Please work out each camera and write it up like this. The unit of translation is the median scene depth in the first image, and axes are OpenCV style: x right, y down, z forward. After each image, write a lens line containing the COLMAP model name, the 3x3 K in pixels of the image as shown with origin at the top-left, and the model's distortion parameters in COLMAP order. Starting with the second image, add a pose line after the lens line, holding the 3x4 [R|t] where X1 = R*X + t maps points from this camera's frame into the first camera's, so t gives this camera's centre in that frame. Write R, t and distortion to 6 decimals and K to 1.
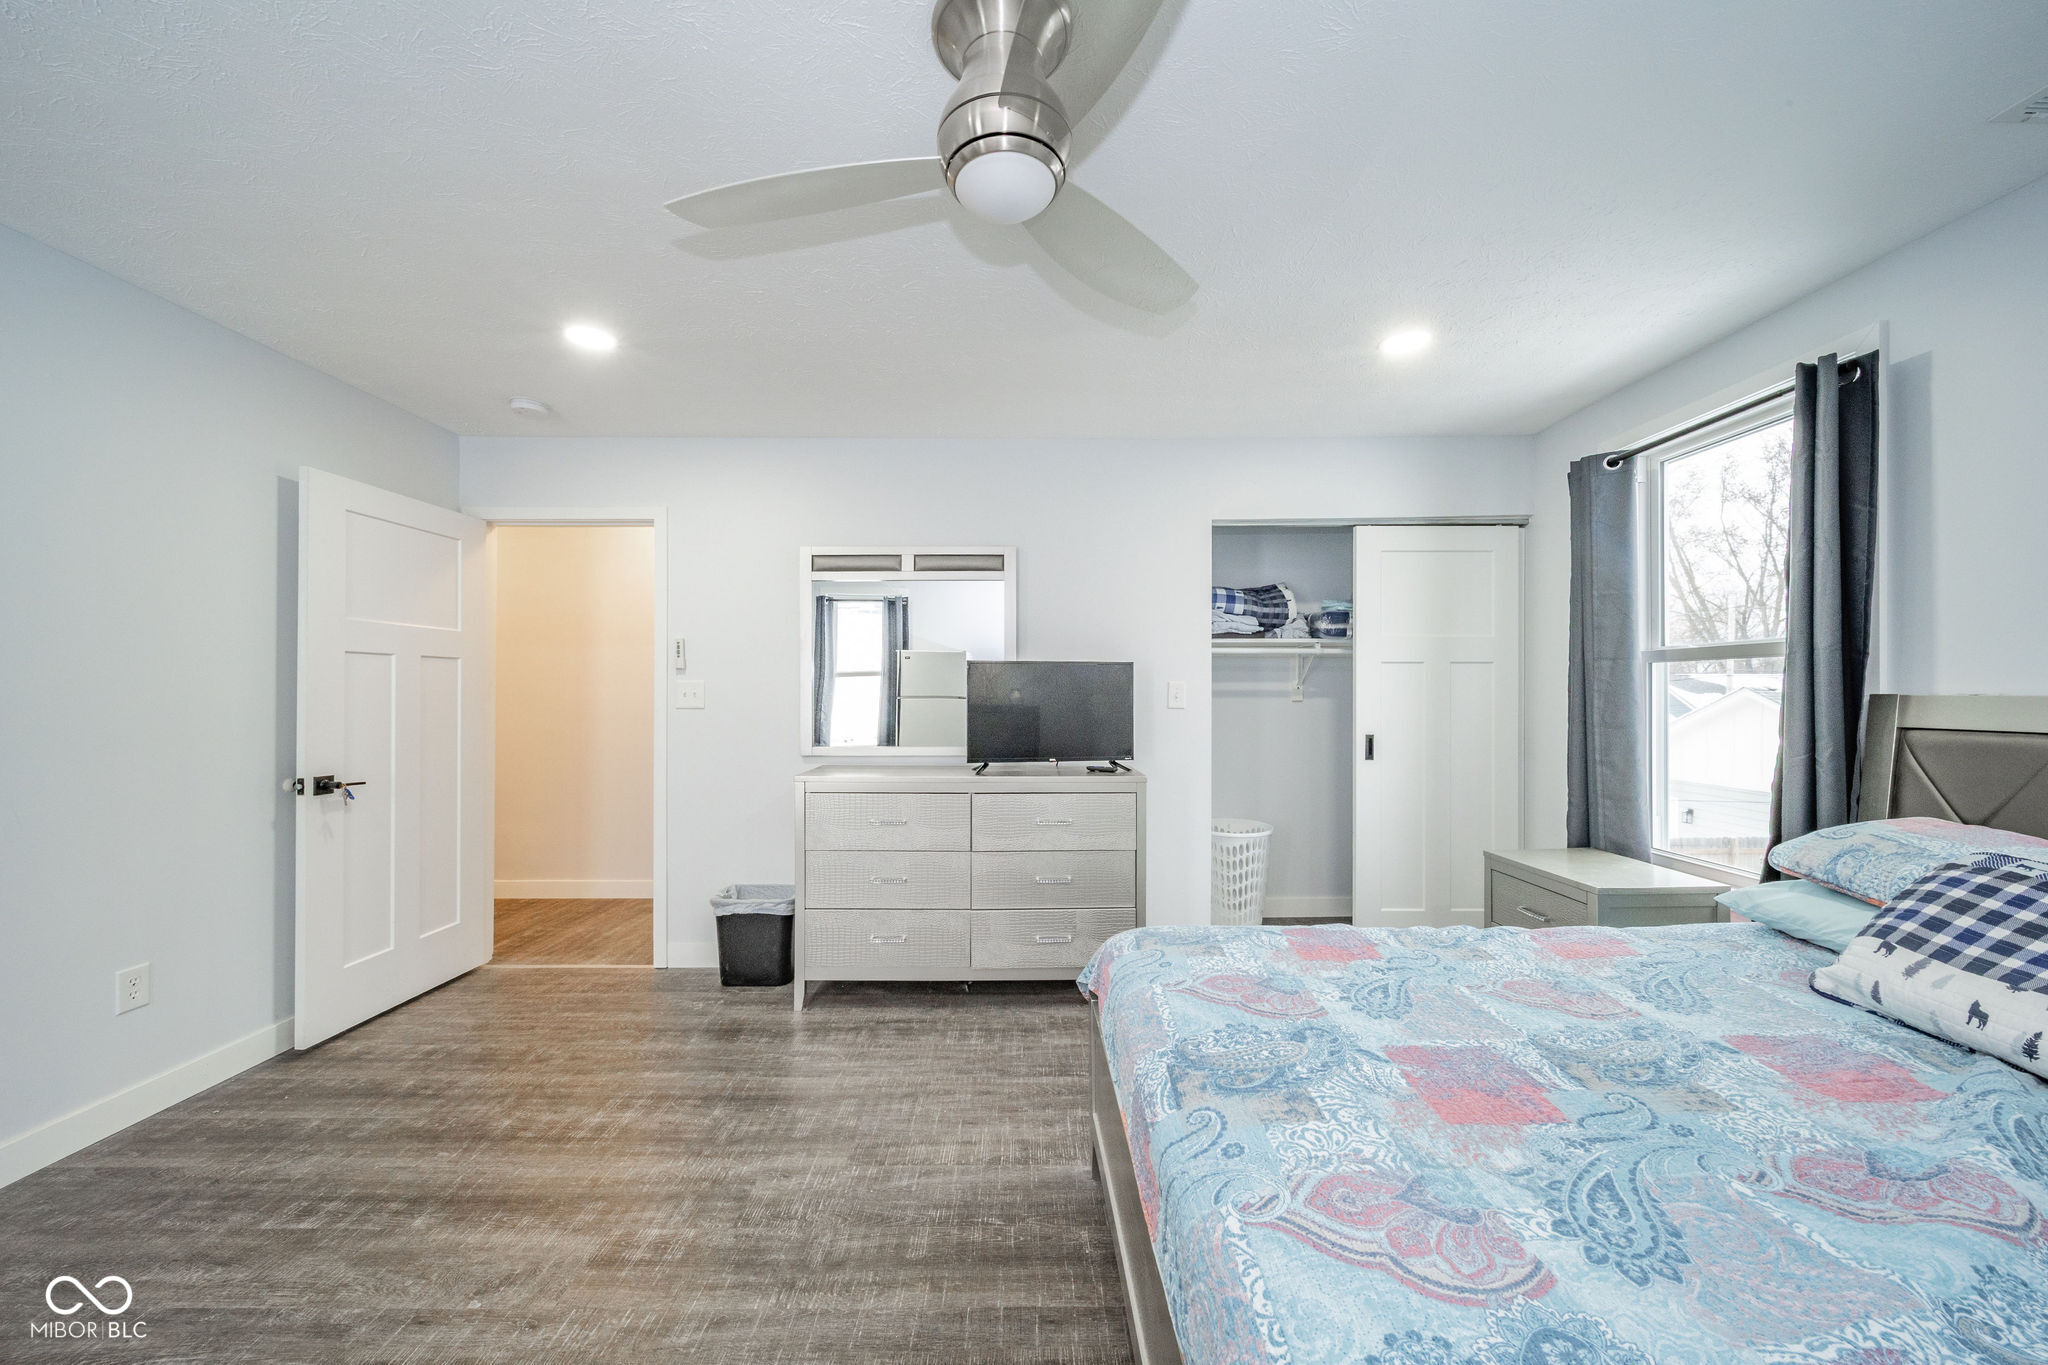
lens RADIAL K [[735.0, 0, 1015.7], [0, 735.0, 689.9], [0, 0, 1]] dist [0.000165, 0.000035]
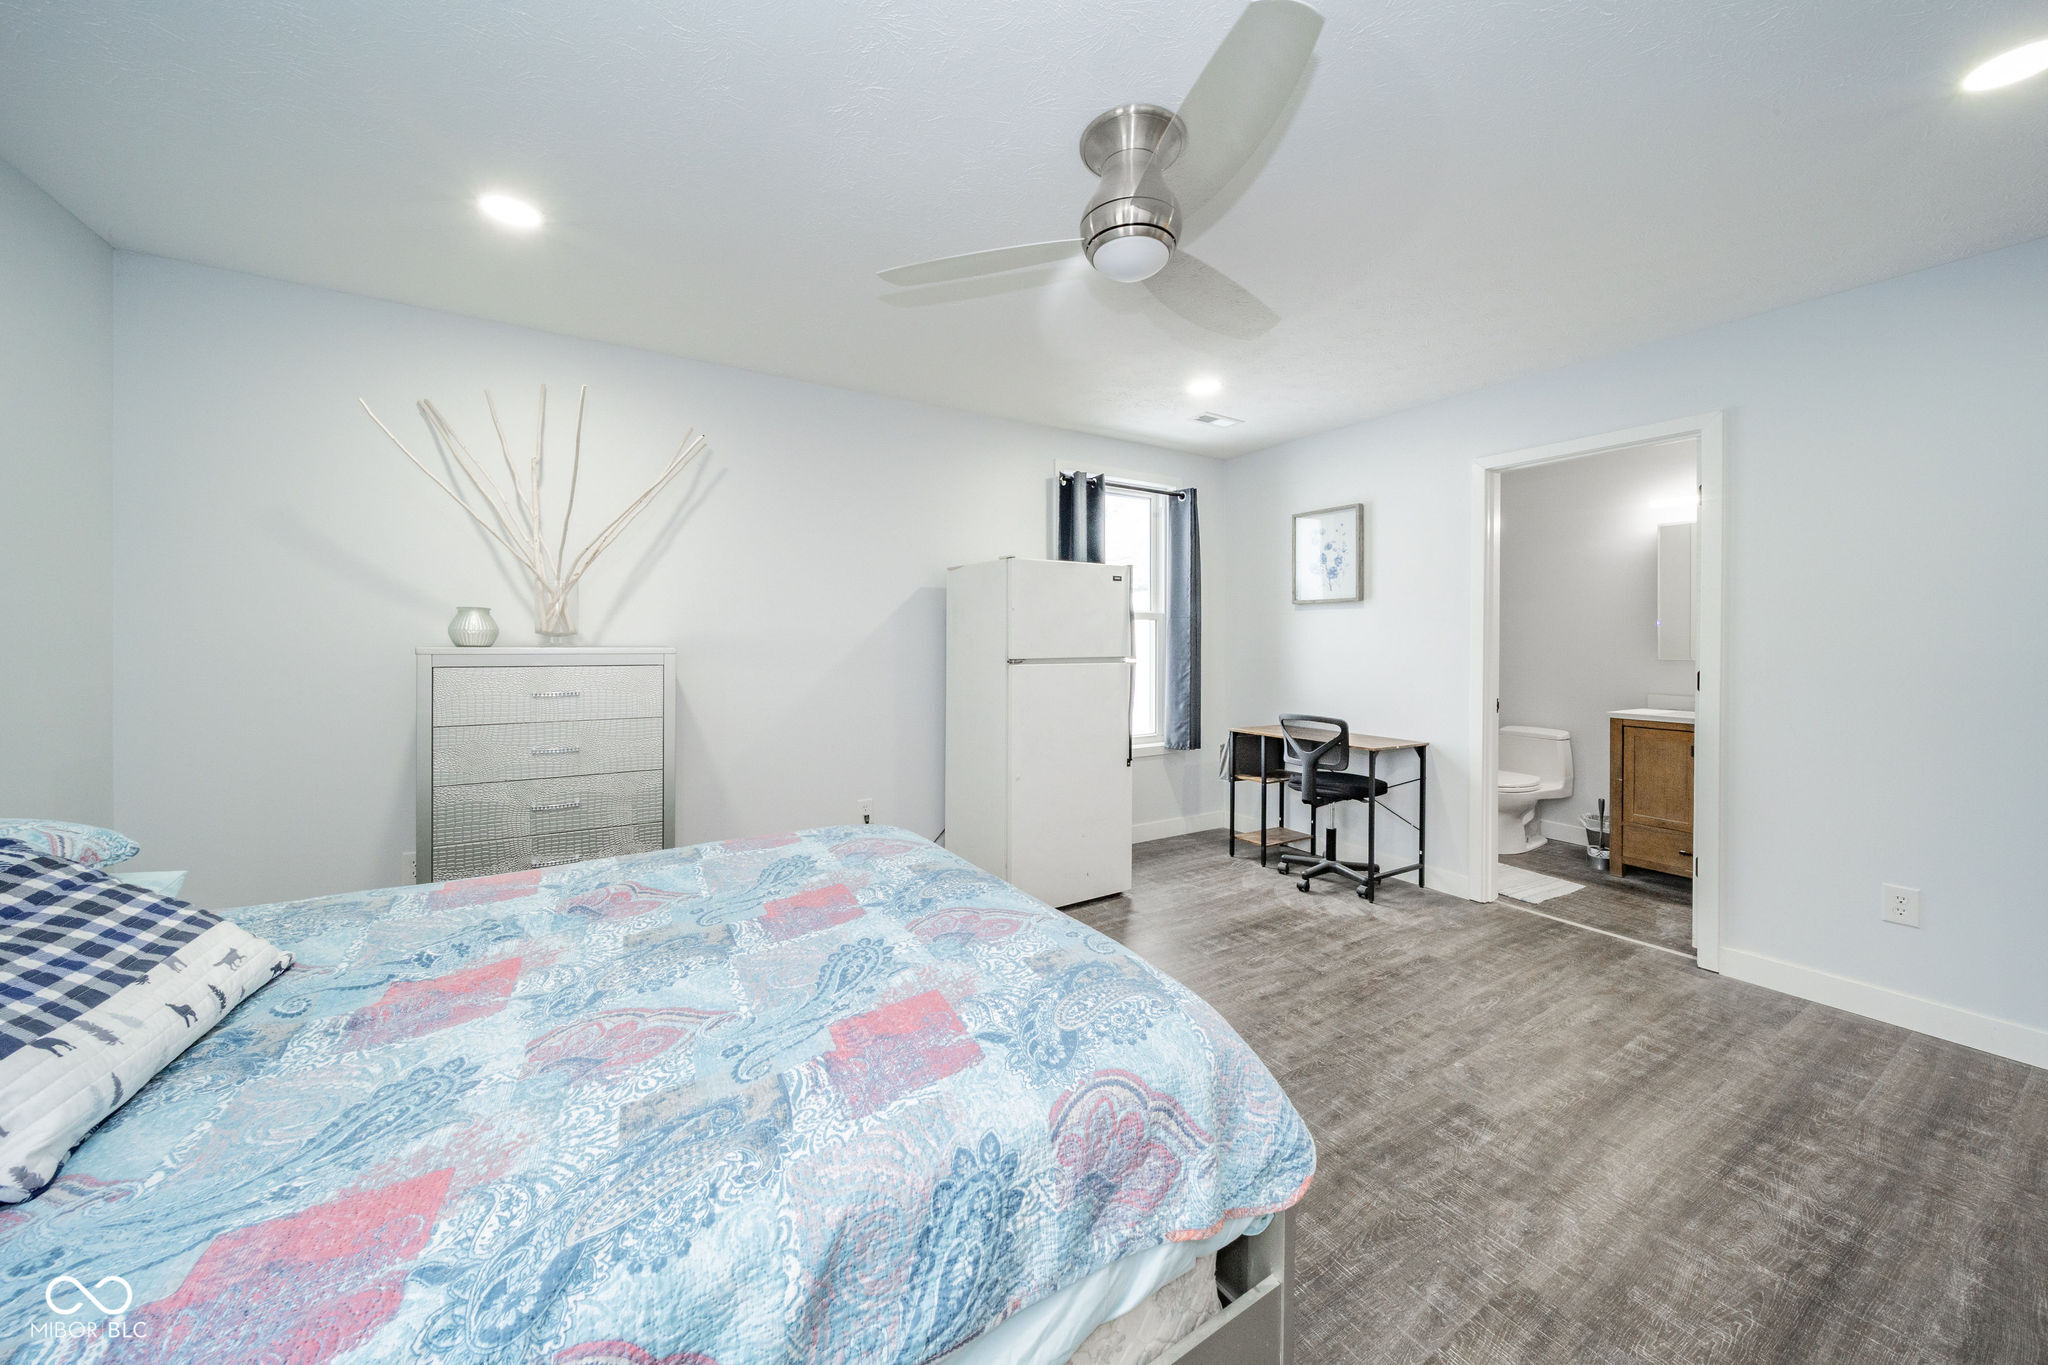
lens RADIAL K [[735.0, 0, 1015.7], [0, 735.0, 689.9], [0, 0, 1]] dist [0.000165, 0.000035]
pose [[-0.847605, 0.032623, -0.529623, 0.754273], [-0.003173, 0.997779, 0.066538, 0.012319], [0.530617, 0.058079, -0.845619, 1.757550]]
